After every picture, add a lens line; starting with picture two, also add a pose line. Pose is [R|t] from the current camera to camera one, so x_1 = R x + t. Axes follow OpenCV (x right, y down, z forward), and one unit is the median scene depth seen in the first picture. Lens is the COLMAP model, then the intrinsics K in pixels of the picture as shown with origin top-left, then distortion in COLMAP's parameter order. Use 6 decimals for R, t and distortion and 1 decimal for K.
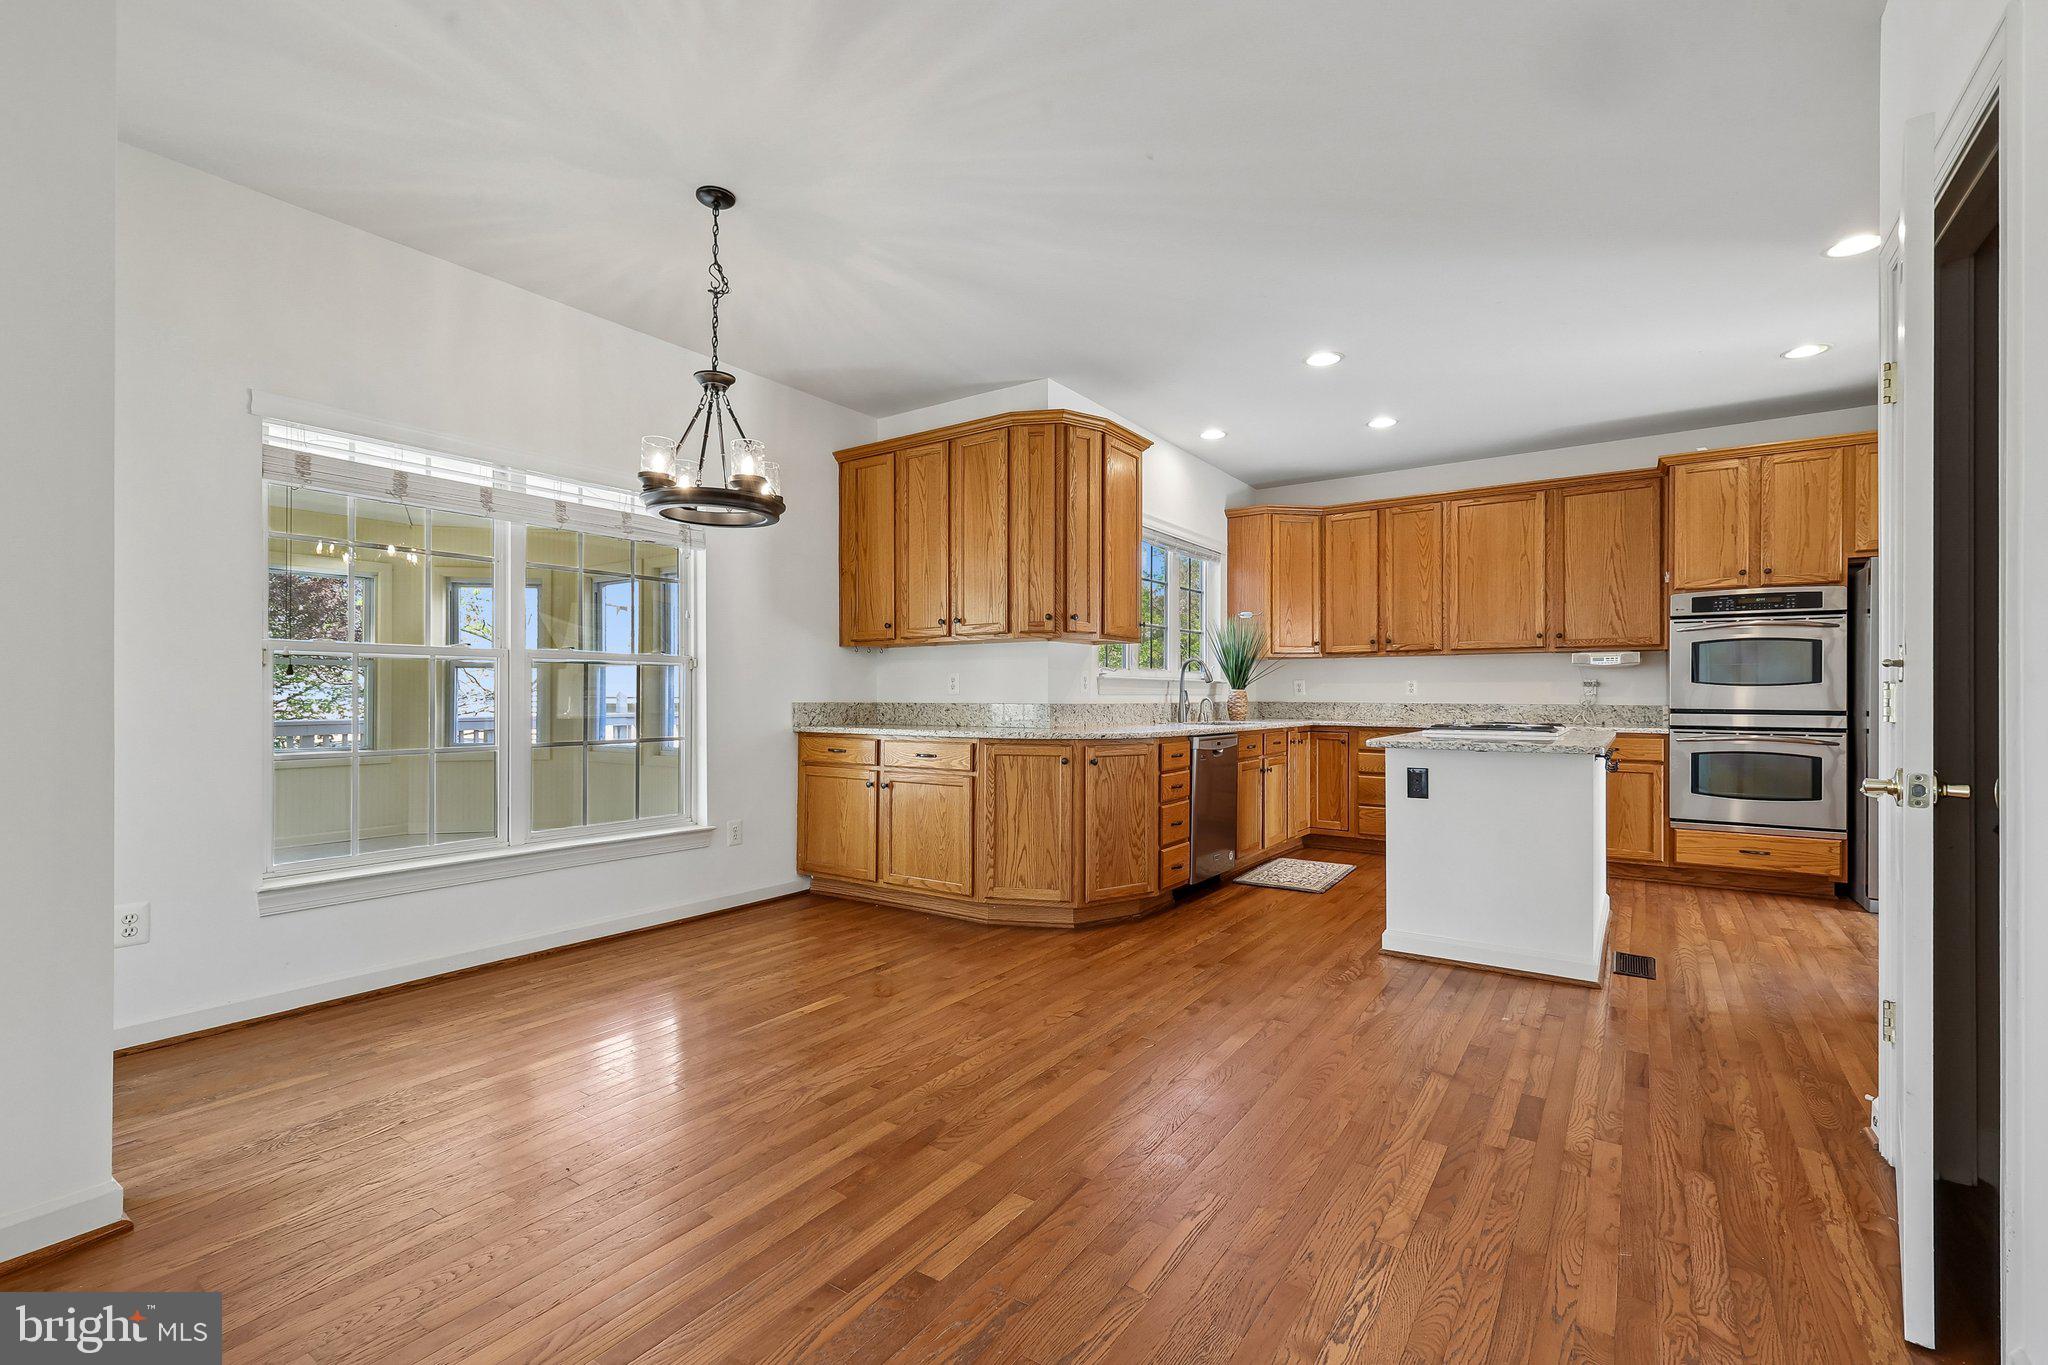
lens RADIAL K [[894.2, 0, 1036.3], [0, 894.2, 691.3], [0, 0, 1]] dist [0.001848, -0.000516]
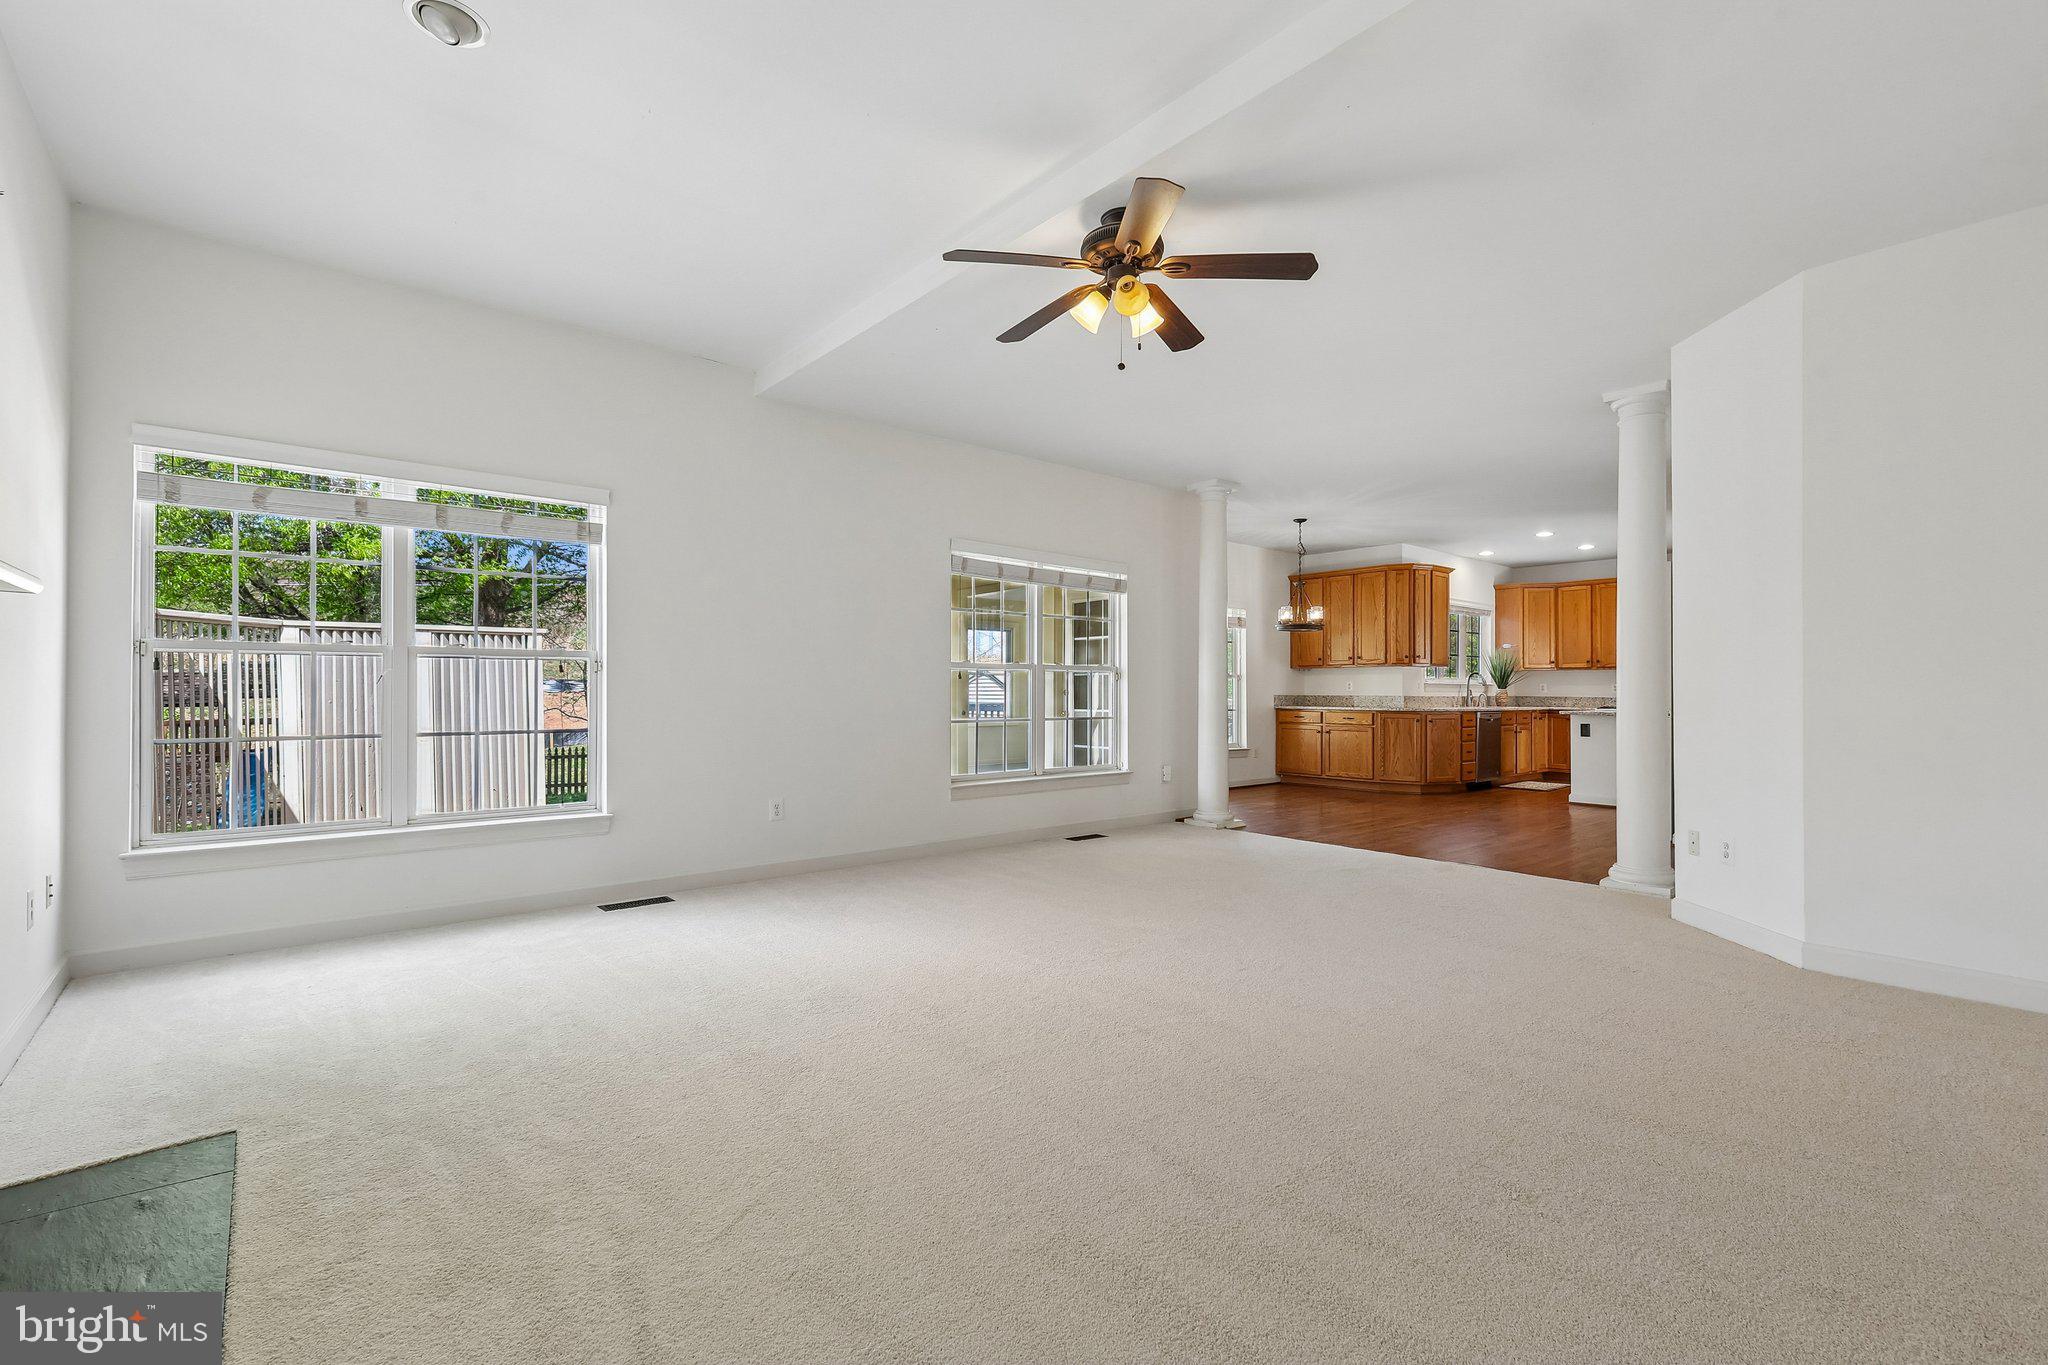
lens RADIAL K [[894.2, 0, 1025.9], [0, 894.2, 675.8], [0, 0, 1]] dist [0.001848, -0.000516]
pose [[0.962779, -0.000879, -0.270287, -0.268013], [-0.002172, 0.999937, -0.010992, -0.008267], [0.270280, 0.011170, 0.962717, -1.265297]]
